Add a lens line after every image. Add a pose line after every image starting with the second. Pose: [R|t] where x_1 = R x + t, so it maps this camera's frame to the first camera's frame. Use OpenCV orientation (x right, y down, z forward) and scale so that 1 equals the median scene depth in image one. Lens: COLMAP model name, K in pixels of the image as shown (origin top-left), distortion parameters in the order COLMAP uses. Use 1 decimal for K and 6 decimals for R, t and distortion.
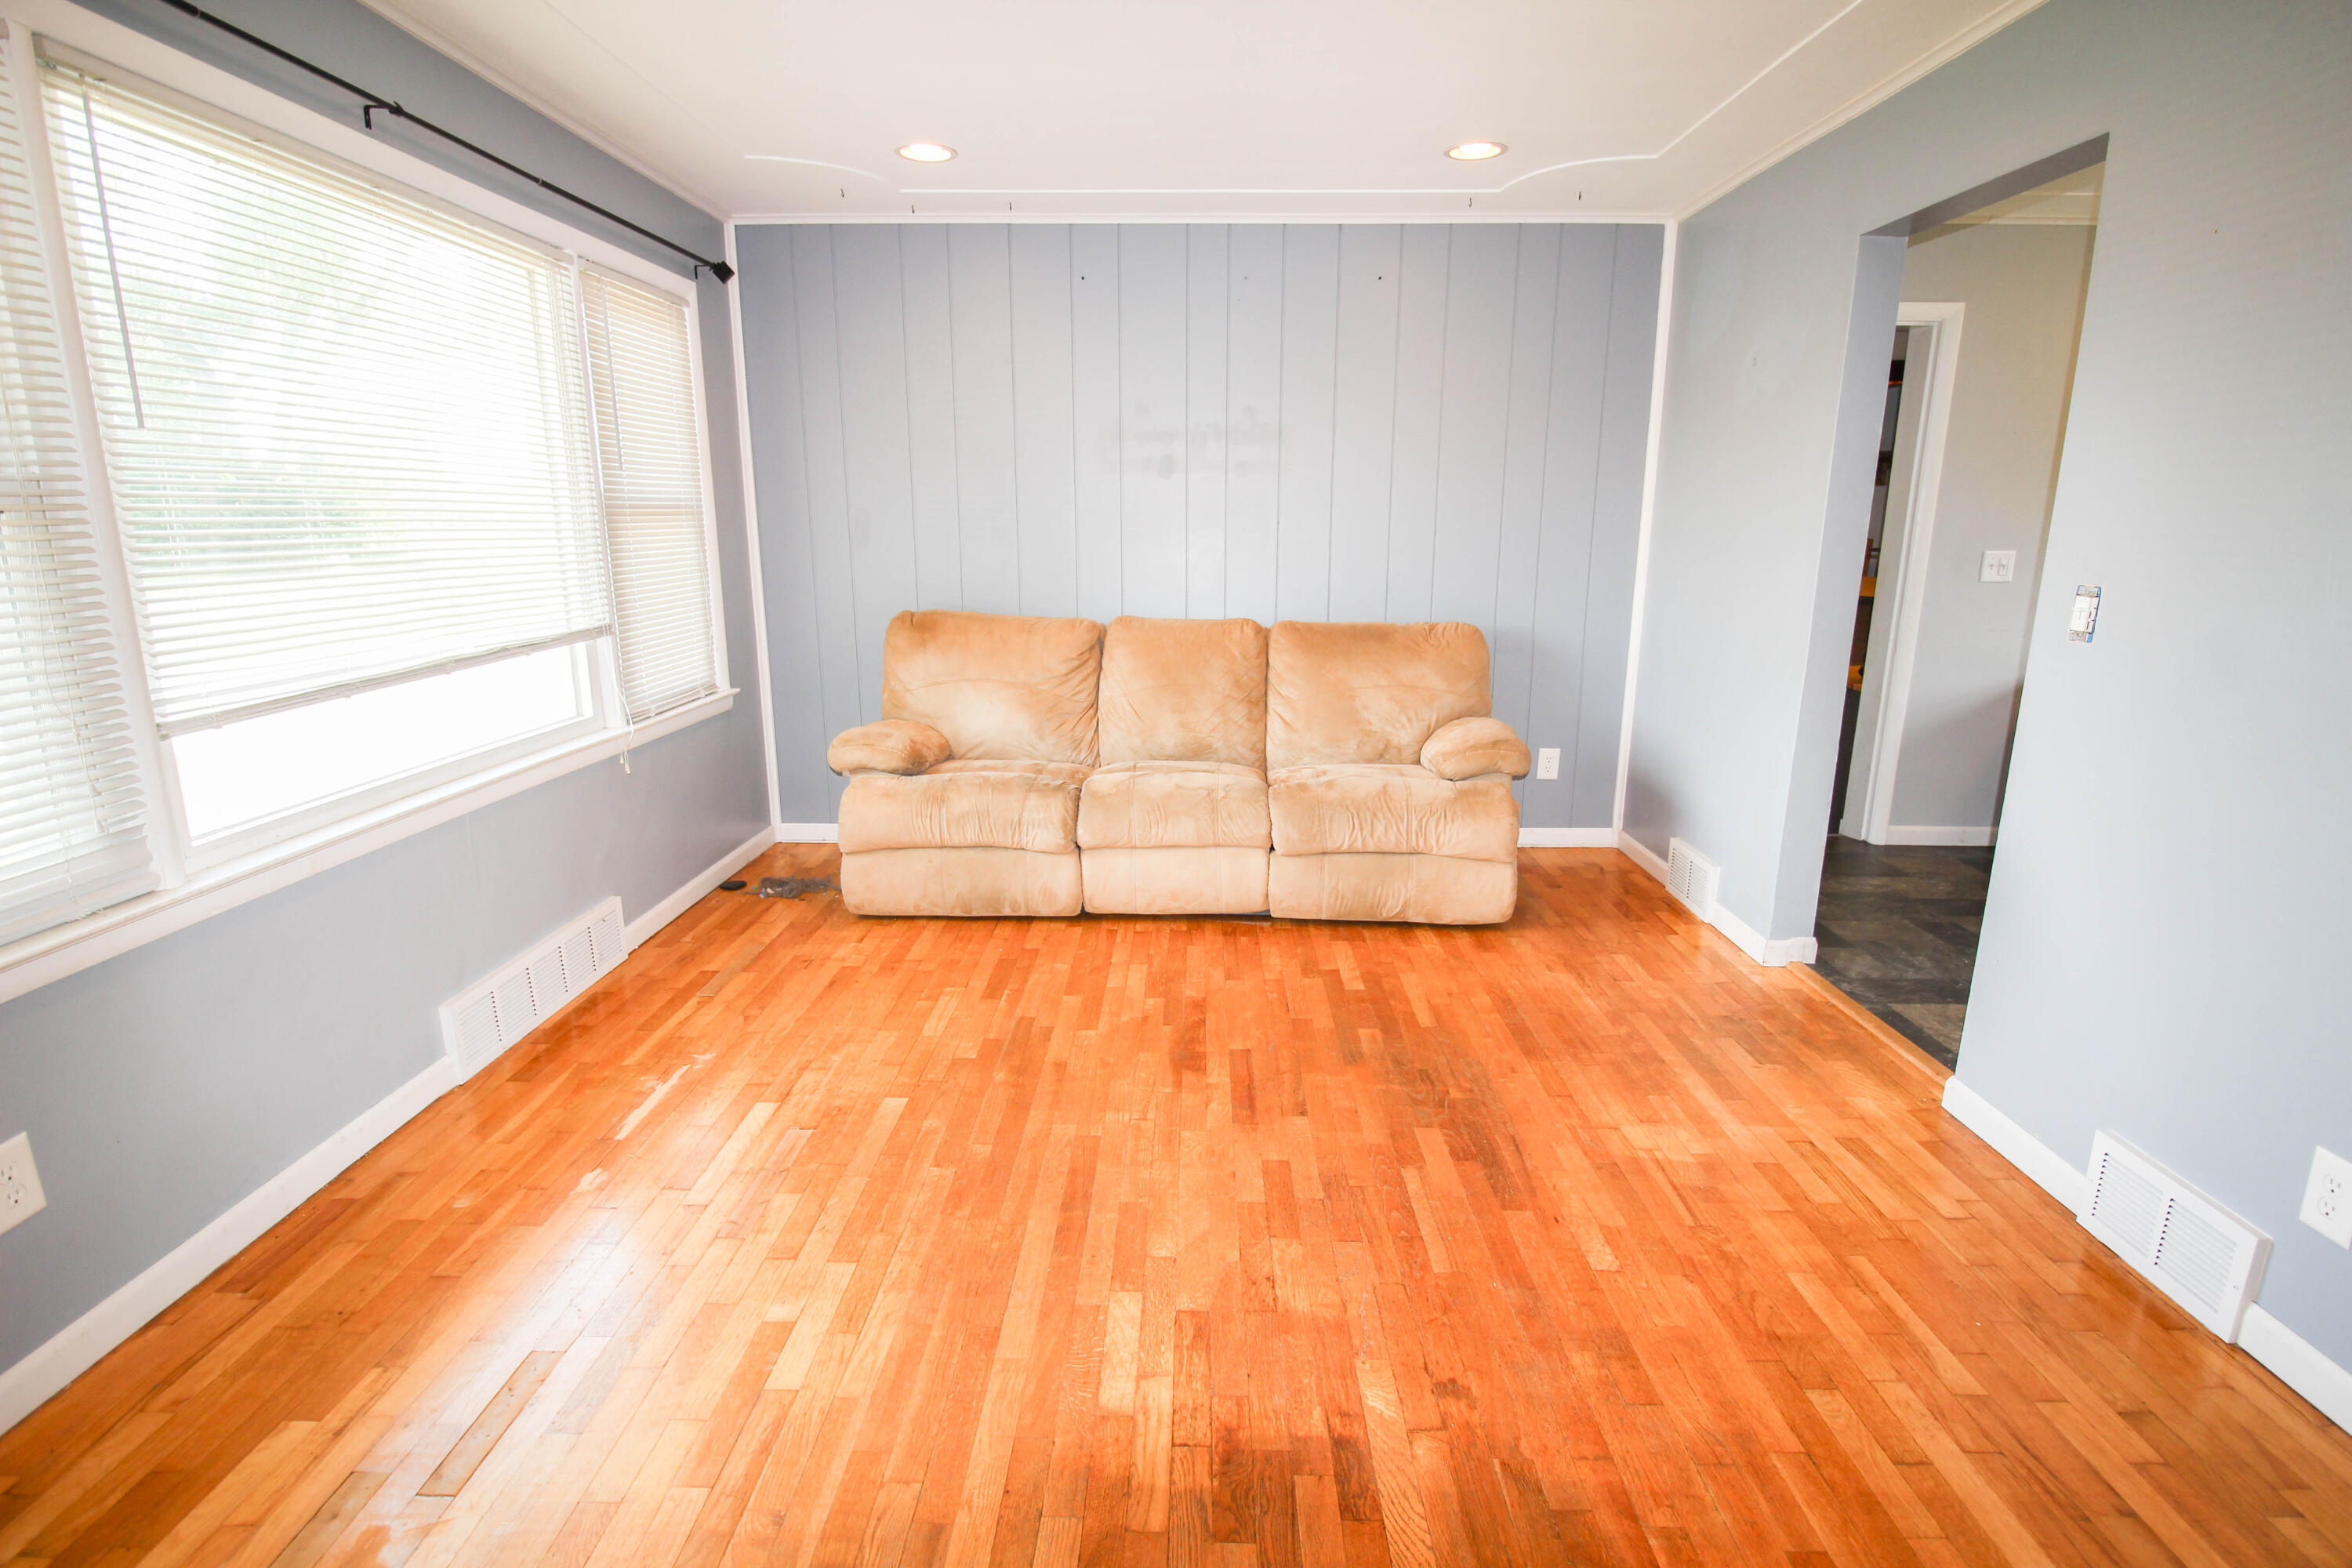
lens RADIAL K [[1132.1, 0, 1176.0], [0, 1132.1, 784.0], [0, 0, 1]] dist [0.000069, -0.013640]
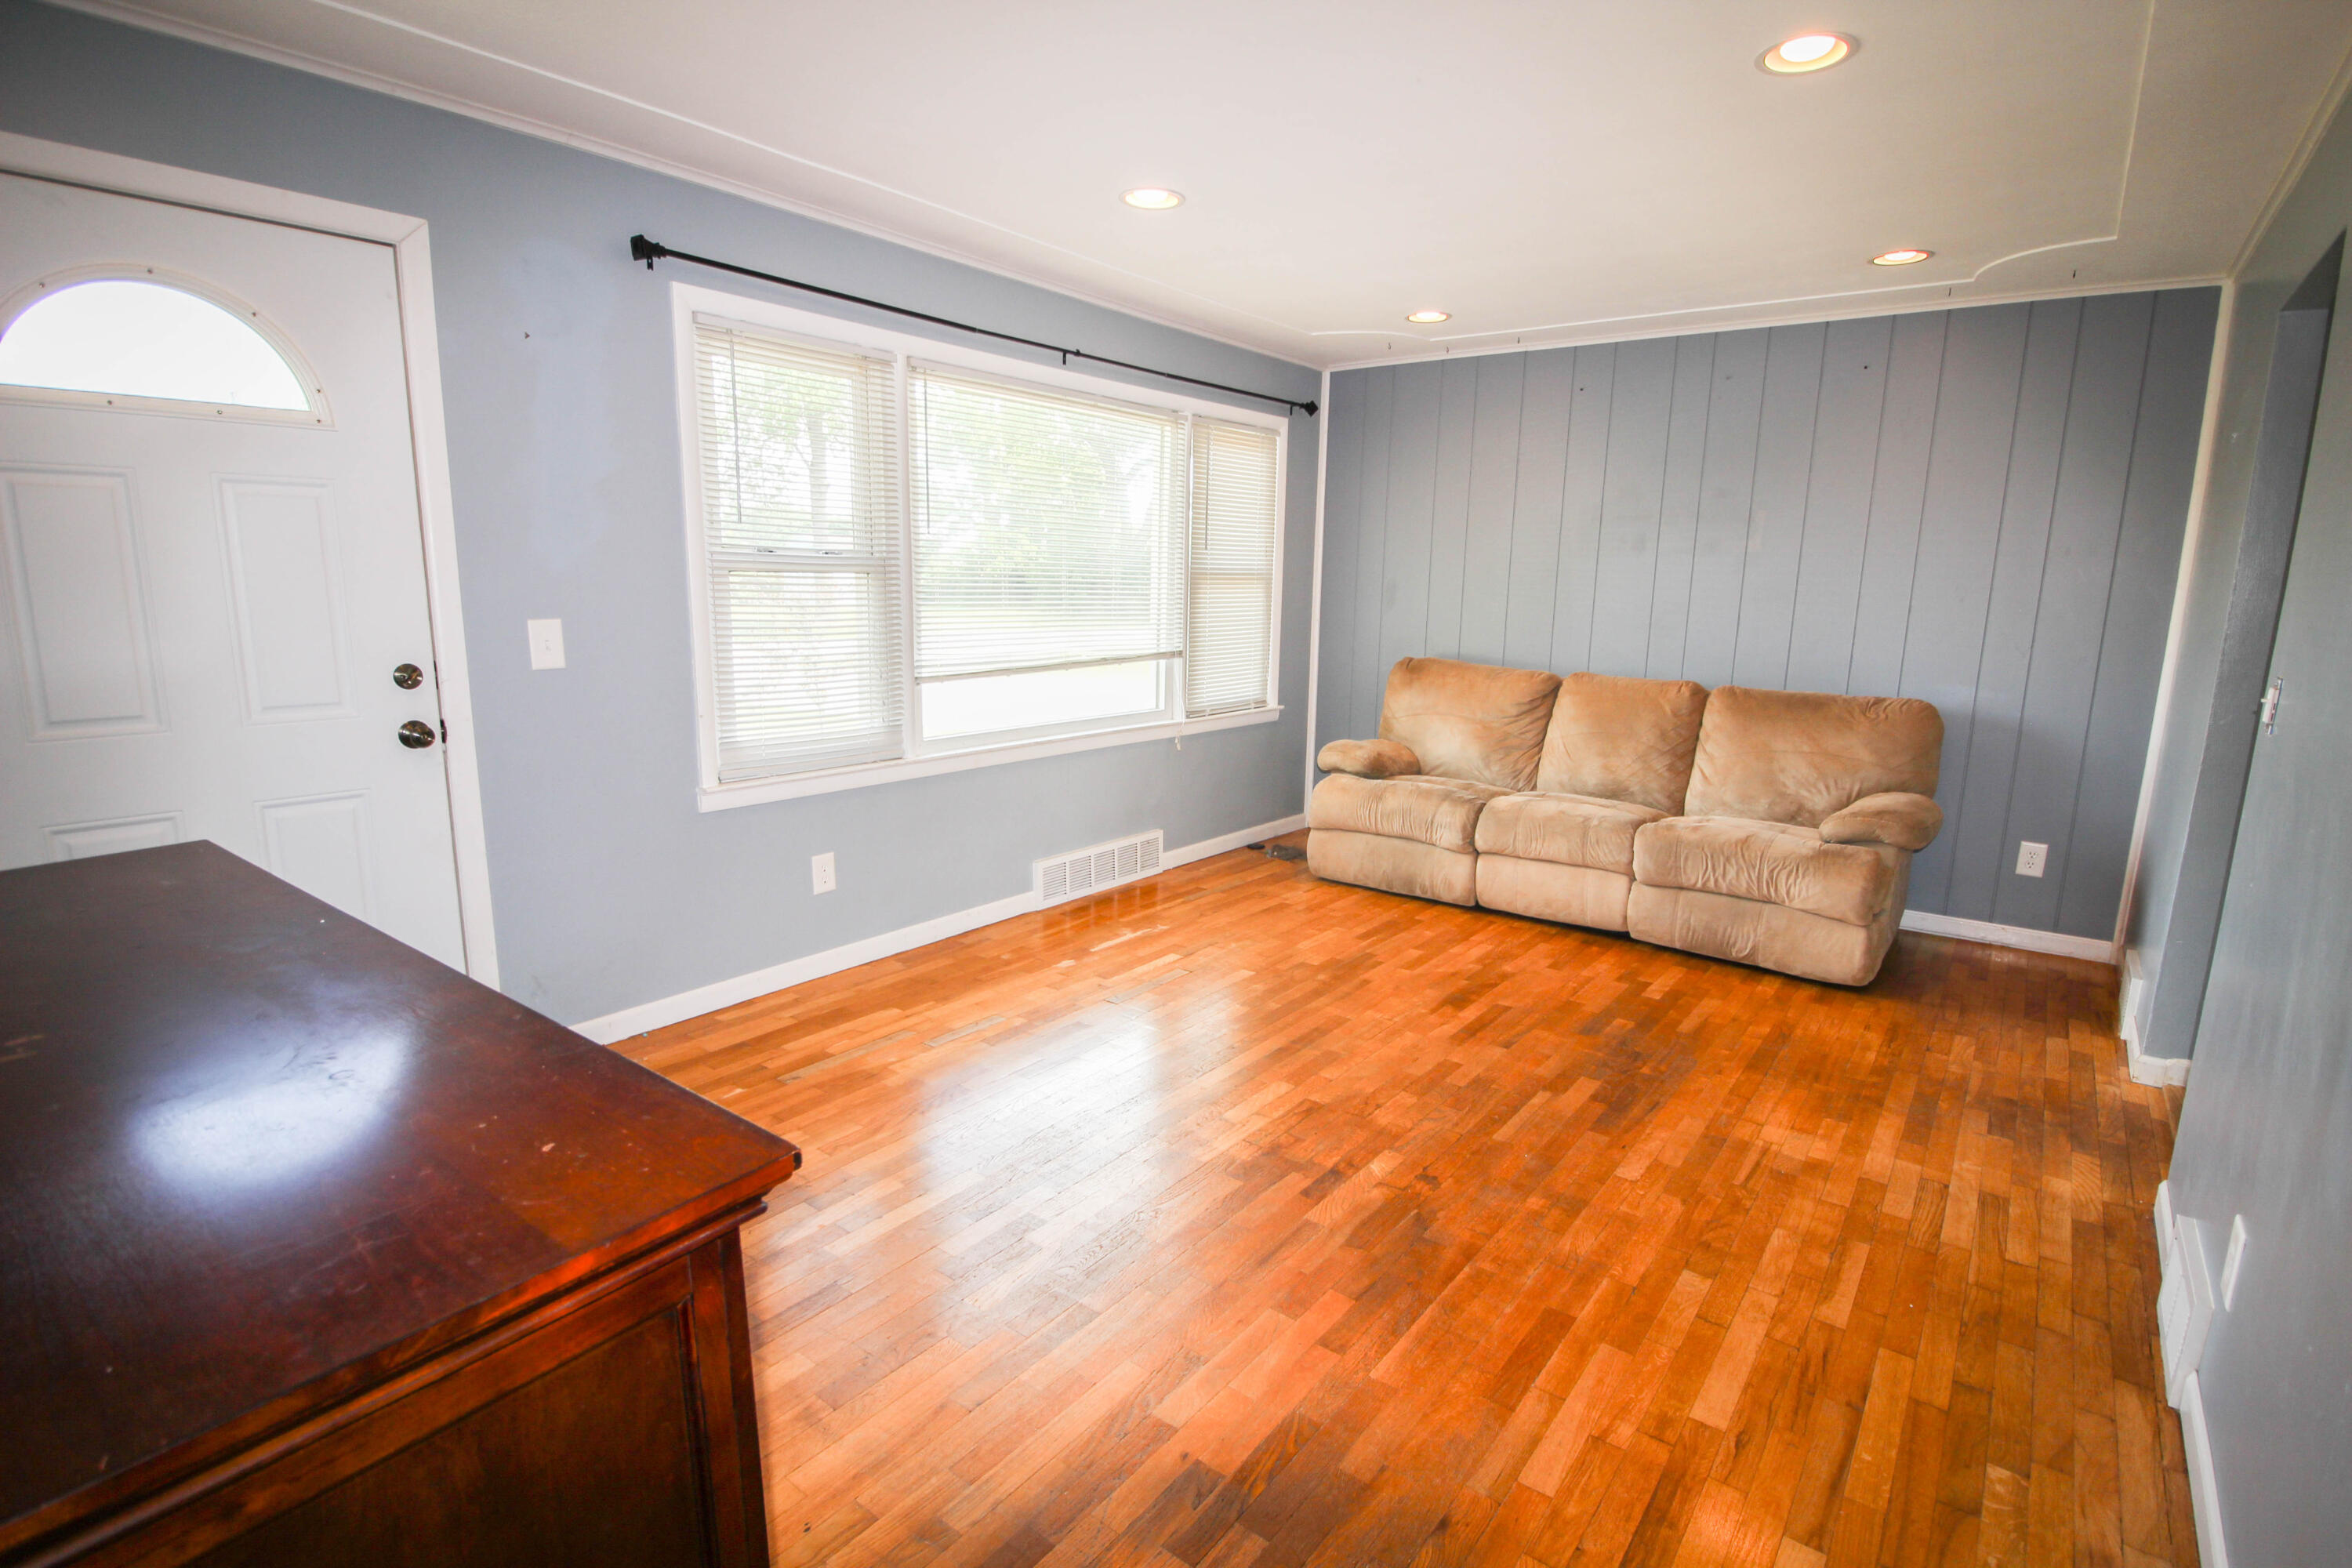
lens RADIAL K [[1132.1, 0, 1176.0], [0, 1132.1, 784.0], [0, 0, 1]] dist [0.000069, -0.013640]
pose [[0.801964, 0.120561, -0.585081, 0.372216], [-0.152790, 0.988242, -0.005791, 0.042323], [0.577503, 0.094039, 0.810954, -0.203967]]
